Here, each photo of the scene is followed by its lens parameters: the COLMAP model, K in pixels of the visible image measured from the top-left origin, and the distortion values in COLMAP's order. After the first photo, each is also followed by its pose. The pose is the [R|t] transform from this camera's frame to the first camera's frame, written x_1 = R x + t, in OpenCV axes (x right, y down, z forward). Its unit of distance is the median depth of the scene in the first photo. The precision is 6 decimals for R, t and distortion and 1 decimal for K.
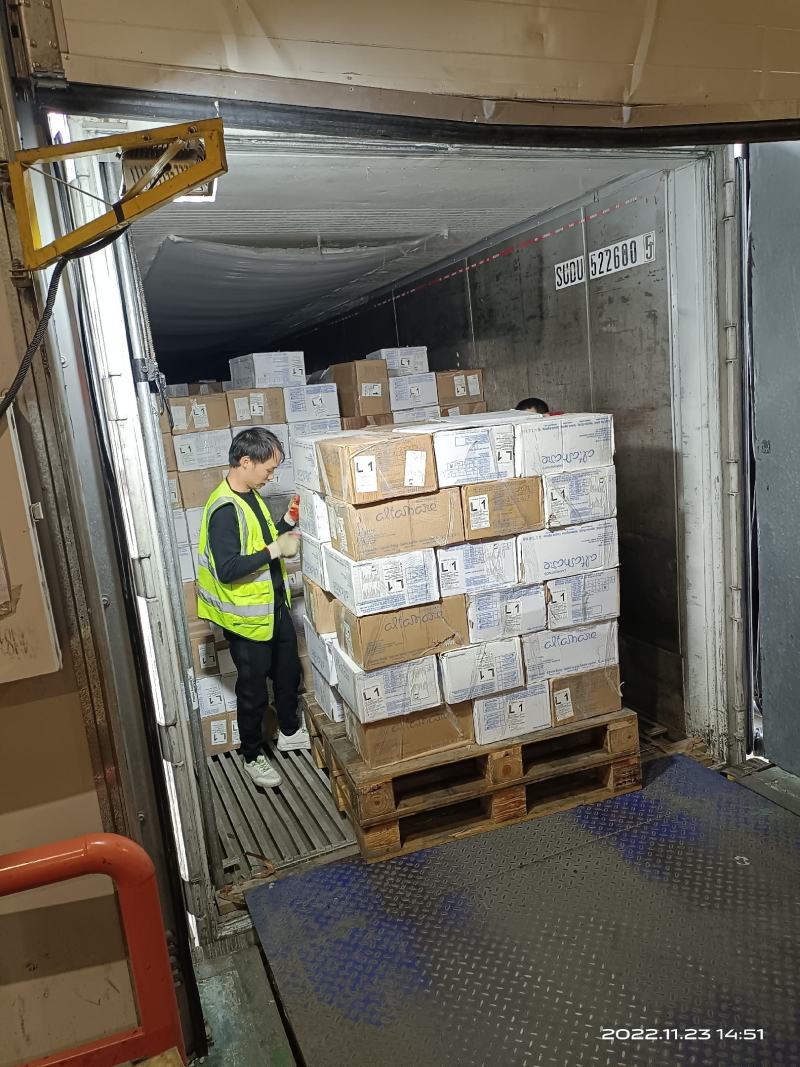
lens RADIAL K [[757.5, 0, 400.0], [0, 757.5, 533.5], [0, 0, 1]] dist [0.032140, -0.039316]
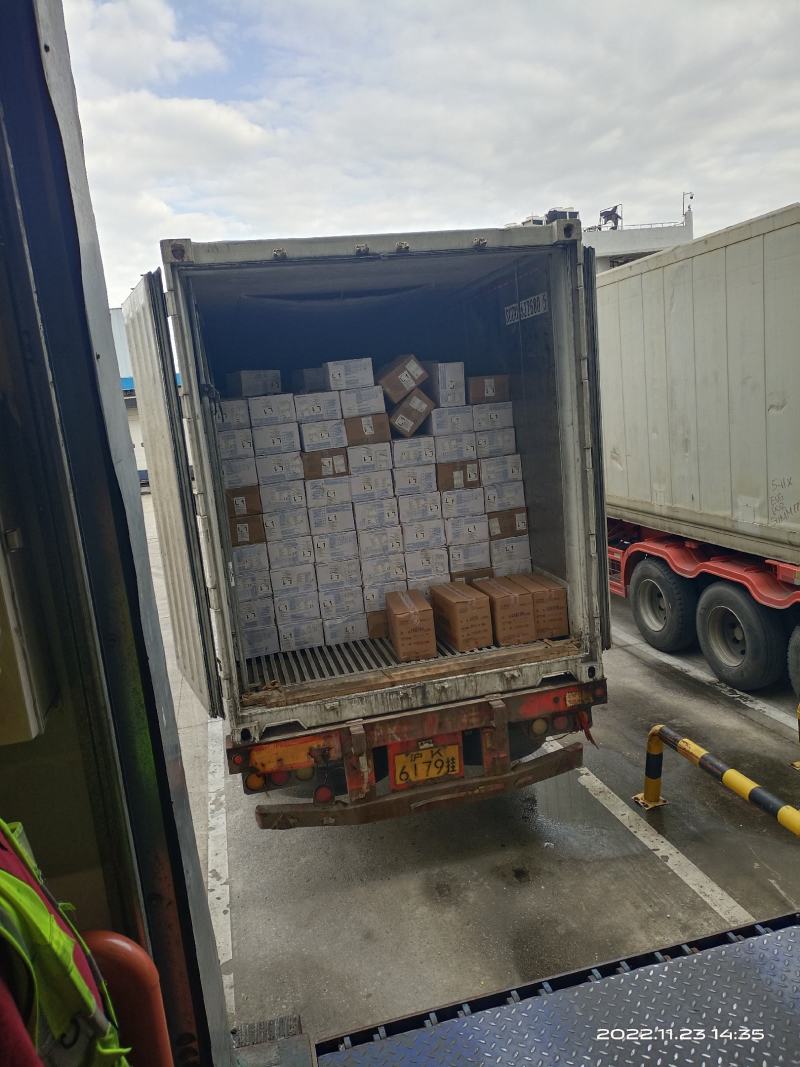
lens RADIAL K [[757.5, 0, 400.0], [0, 757.5, 533.5], [0, 0, 1]] dist [0.032140, -0.039316]
pose [[0.987195, 0.029842, -0.156702, 0.259730], [-0.028087, 0.999516, 0.013402, 0.053658], [0.157026, -0.008829, 0.987555, -0.445975]]
